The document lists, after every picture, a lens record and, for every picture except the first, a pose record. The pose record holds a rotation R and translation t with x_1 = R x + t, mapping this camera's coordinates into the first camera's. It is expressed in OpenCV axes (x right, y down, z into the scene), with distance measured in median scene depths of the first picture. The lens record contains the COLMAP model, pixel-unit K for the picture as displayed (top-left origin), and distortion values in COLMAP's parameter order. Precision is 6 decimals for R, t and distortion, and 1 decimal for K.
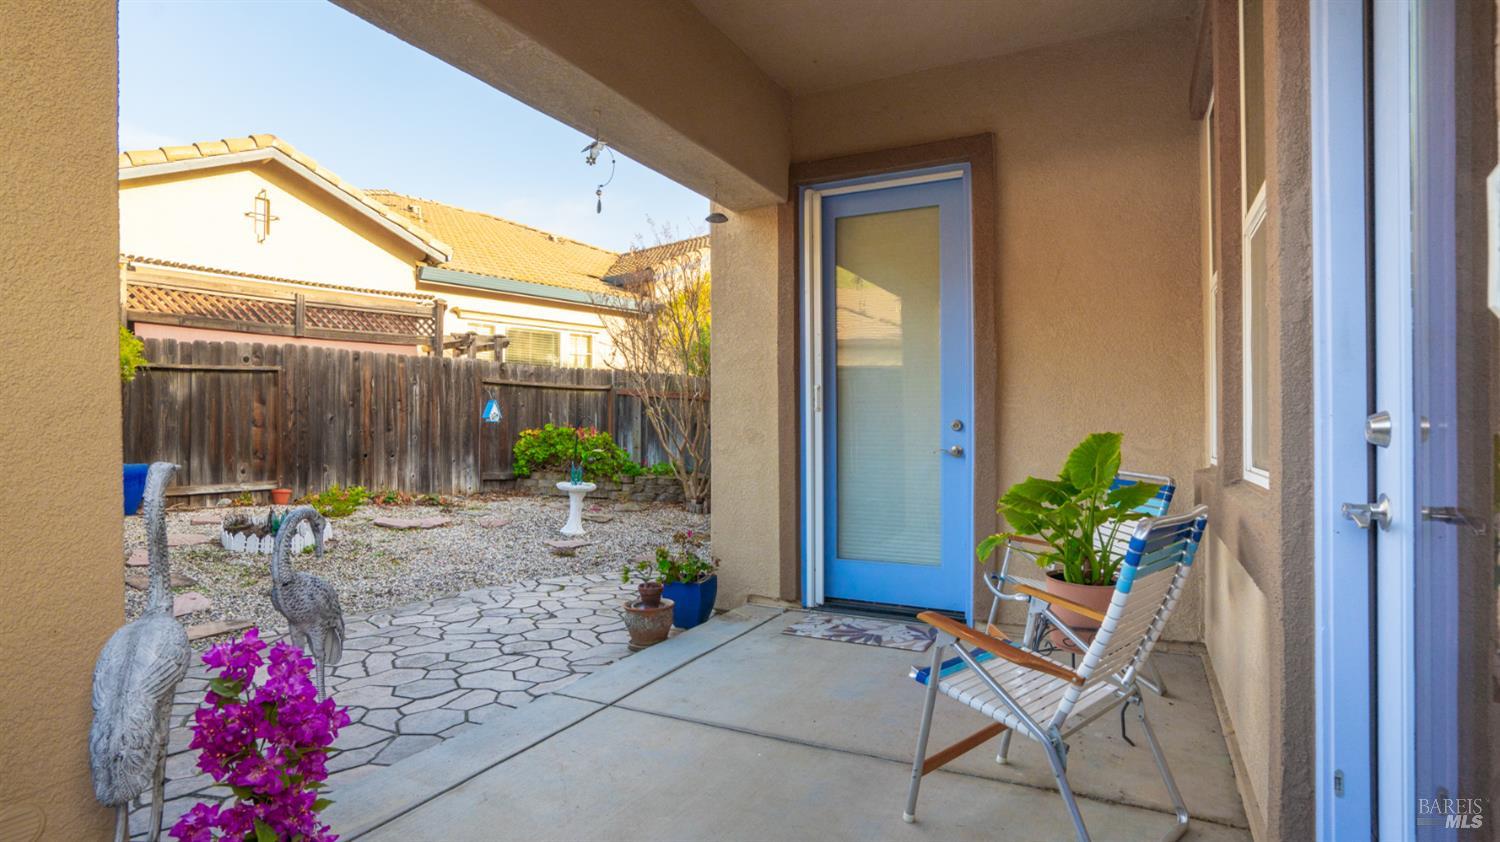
lens RADIAL K [[804.5, 0, 712.6], [0, 804.5, 424.1], [0, 0, 1]] dist [-0.000680, 0.002494]
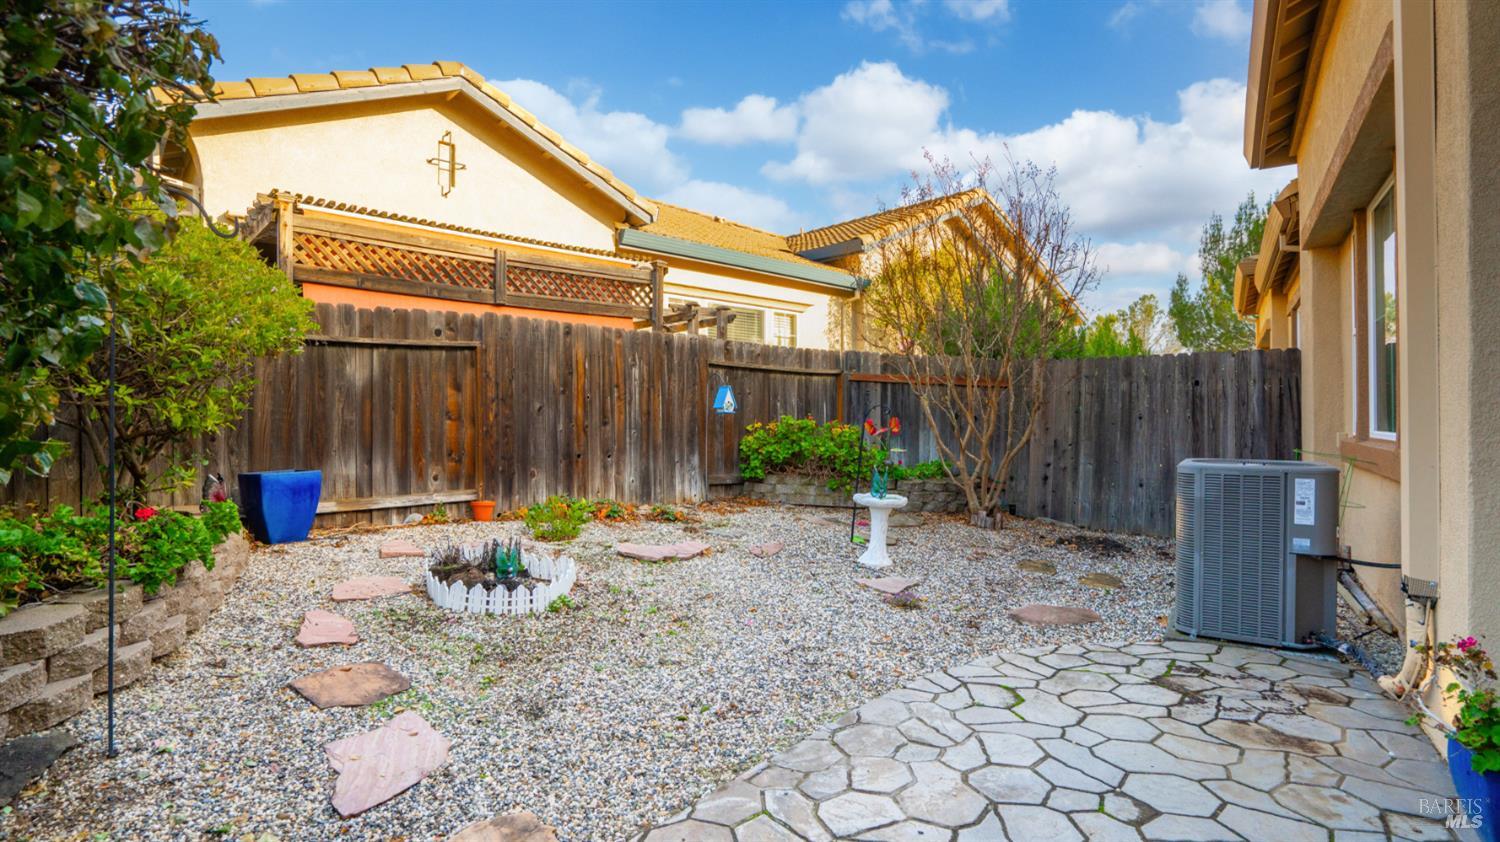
lens RADIAL K [[751.1, 0, 759.0], [0, 751.1, 424.9], [0, 0, 1]] dist [-0.026262, 0.000156]
pose [[0.997548, -0.003129, -0.069915, -0.205817], [0.003859, 0.999939, 0.010304, 0.001754], [0.069879, -0.010549, 0.997500, 0.282569]]
